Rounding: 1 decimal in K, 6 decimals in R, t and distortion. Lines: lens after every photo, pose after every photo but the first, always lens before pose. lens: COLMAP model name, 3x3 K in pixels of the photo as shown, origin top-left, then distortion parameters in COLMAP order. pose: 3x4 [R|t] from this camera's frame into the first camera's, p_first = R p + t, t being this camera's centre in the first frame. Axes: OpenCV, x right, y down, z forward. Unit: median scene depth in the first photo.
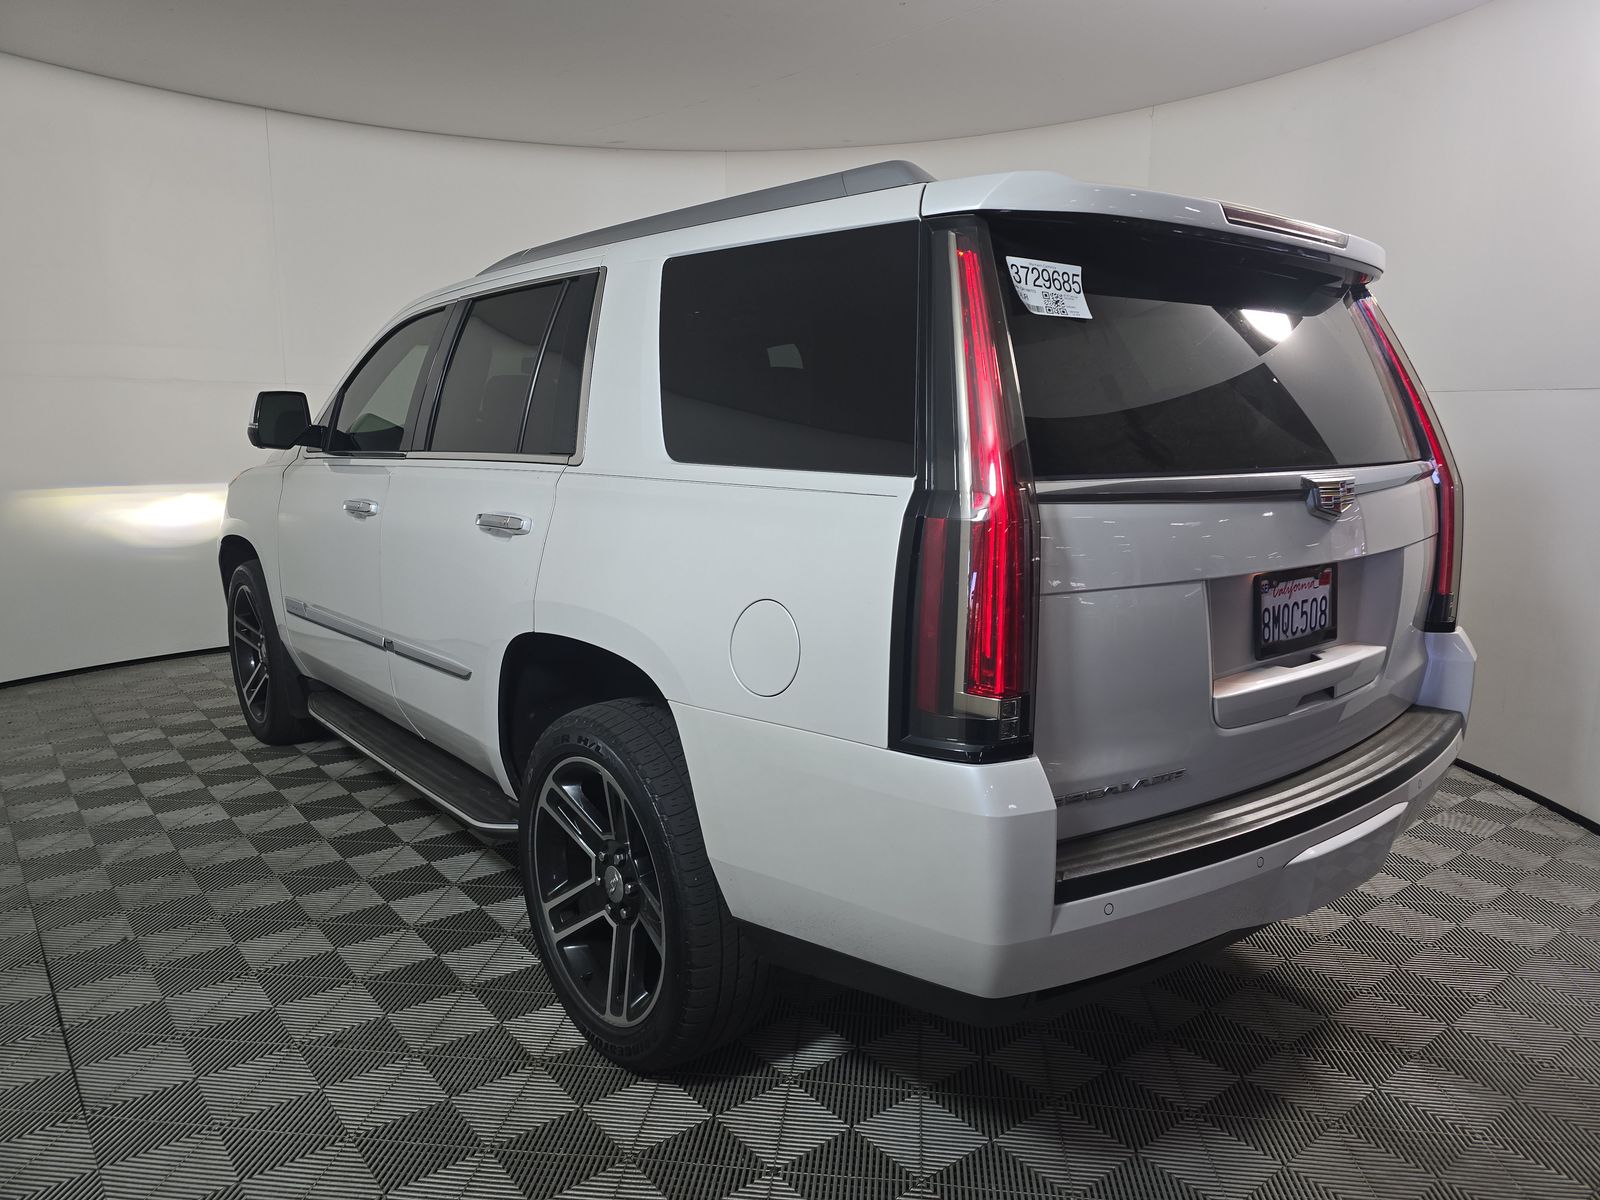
lens RADIAL K [[1084.2, 0, 804.1], [0, 1084.2, 602.7], [0, 0, 1]] dist [0.060446, -0.068983]
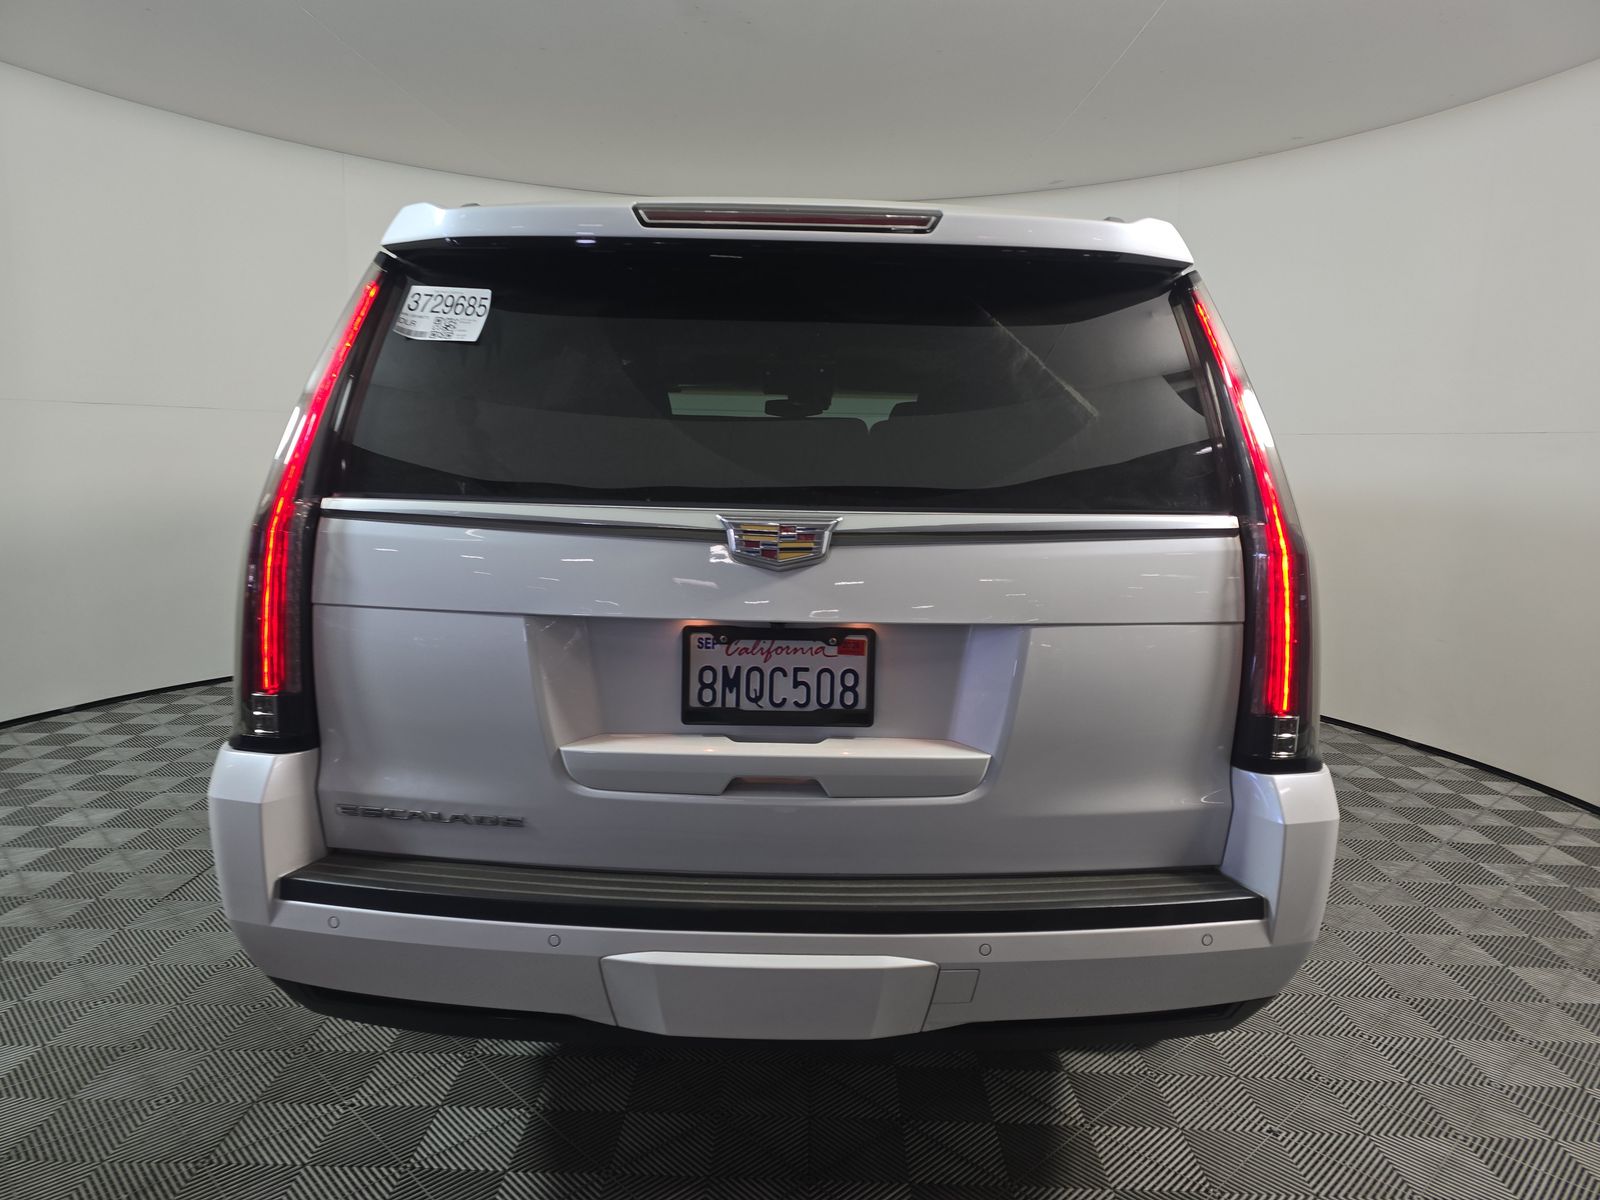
lens RADIAL K [[1084.2, 0, 804.1], [0, 1084.2, 602.7], [0, 0, 1]] dist [0.060446, -0.068983]
pose [[0.769543, 0.095149, -0.631467, 1.021475], [-0.120865, 0.992666, 0.002281, -0.055787], [0.627053, 0.074567, 0.775400, 0.388849]]
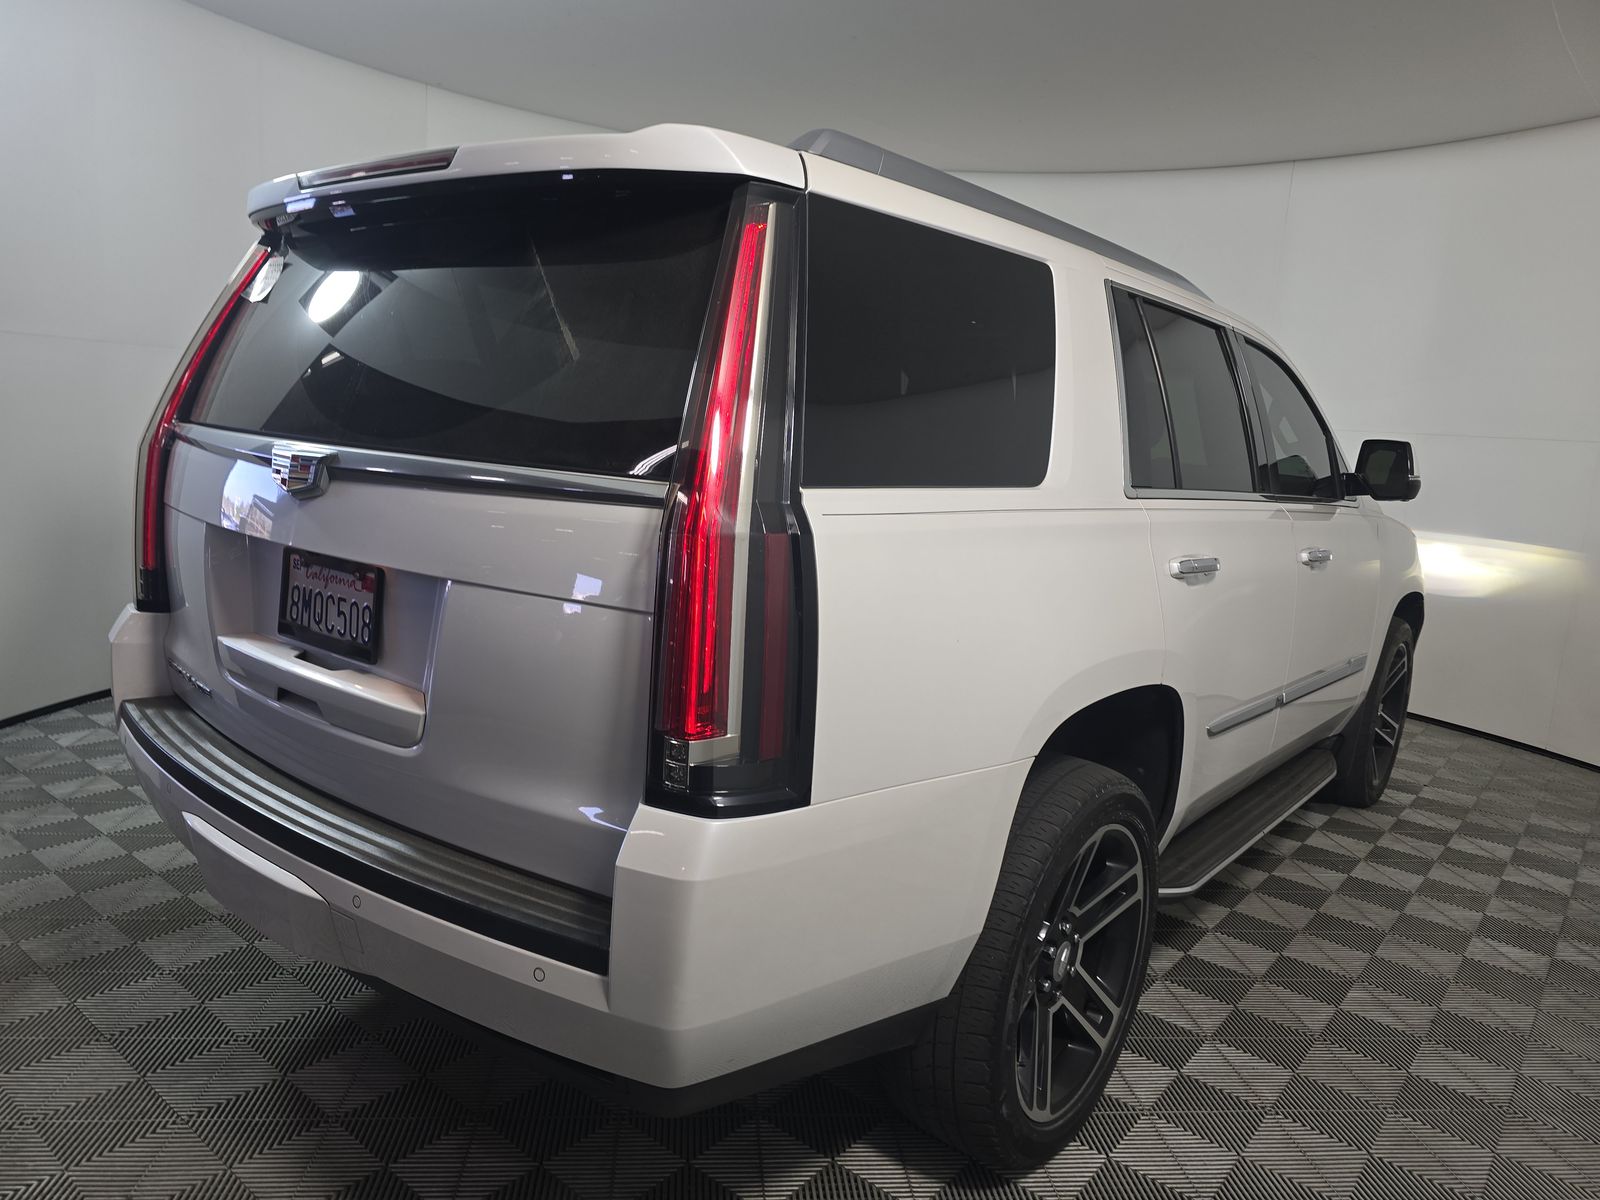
lens RADIAL K [[1084.2, 0, 804.1], [0, 1084.2, 602.7], [0, 0, 1]] dist [0.060446, -0.068983]
pose [[0.205186, 0.160599, -0.965457, 1.438447], [-0.227830, 0.967184, 0.112466, -0.188149], [0.951836, 0.196884, 0.235041, 1.208577]]
